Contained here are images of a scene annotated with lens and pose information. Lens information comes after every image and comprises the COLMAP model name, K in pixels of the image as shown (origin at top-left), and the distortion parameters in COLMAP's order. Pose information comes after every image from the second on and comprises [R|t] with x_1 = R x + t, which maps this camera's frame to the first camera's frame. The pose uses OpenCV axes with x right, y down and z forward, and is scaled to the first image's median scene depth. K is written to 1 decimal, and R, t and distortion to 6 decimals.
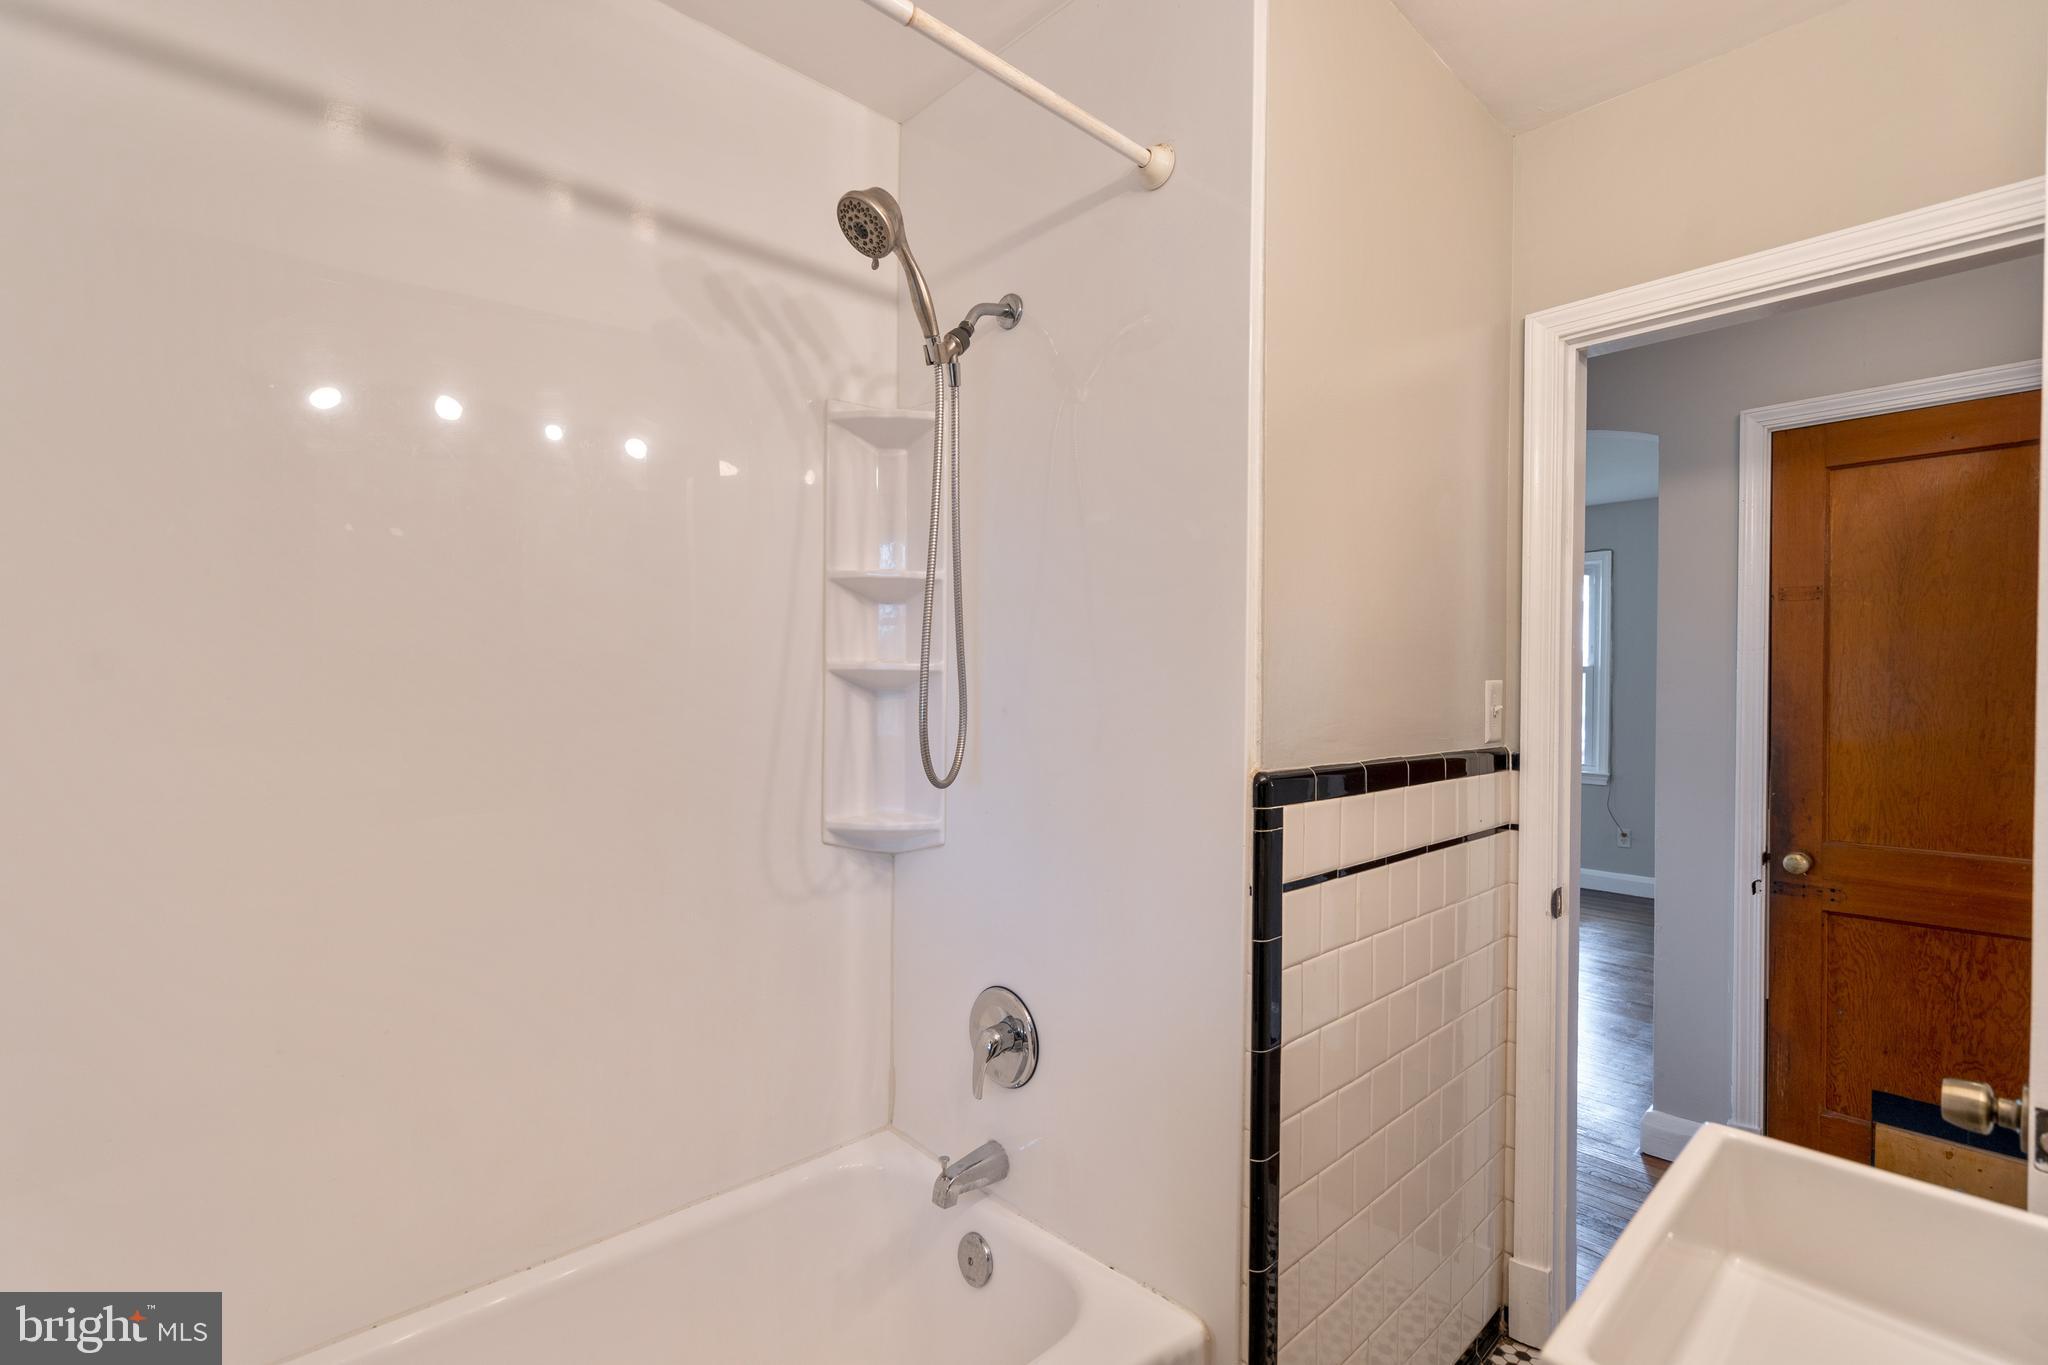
lens RADIAL K [[934.9, 0, 1024.1], [0, 934.9, 687.0], [0, 0, 1]] dist [0.002328, 0.002008]
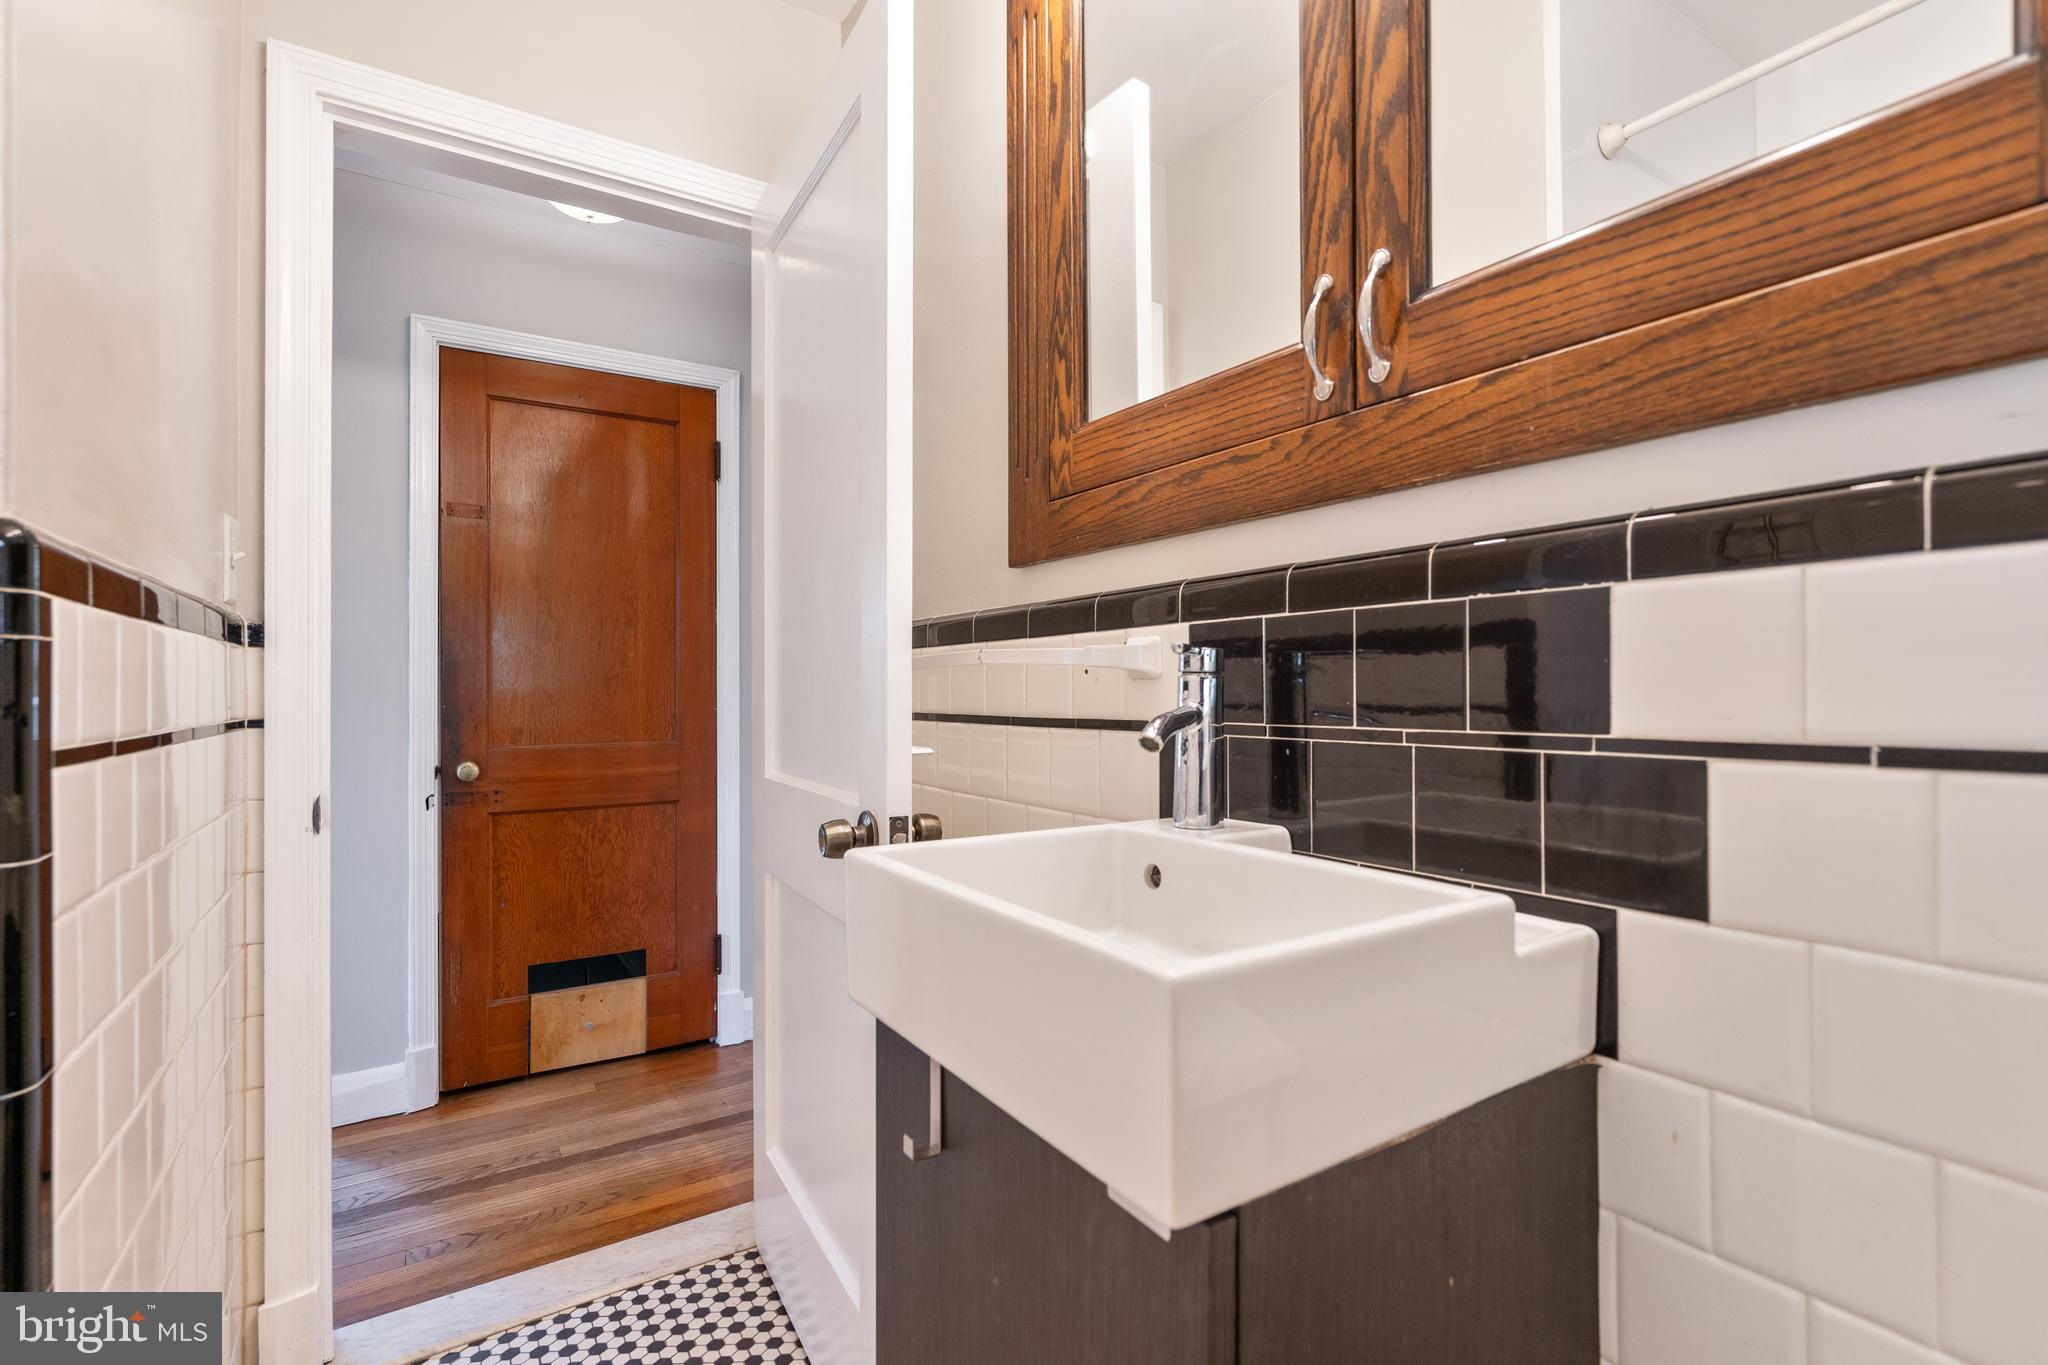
lens RADIAL K [[934.9, 0, 1021.0], [0, 934.9, 682.1], [0, 0, 1]] dist [0.002328, 0.002008]
pose [[0.187540, 0.001760, 0.982255, -0.072140], [0.006845, 0.999972, -0.003098, 0.100140], [-0.982233, 0.007305, 0.187523, 0.216764]]
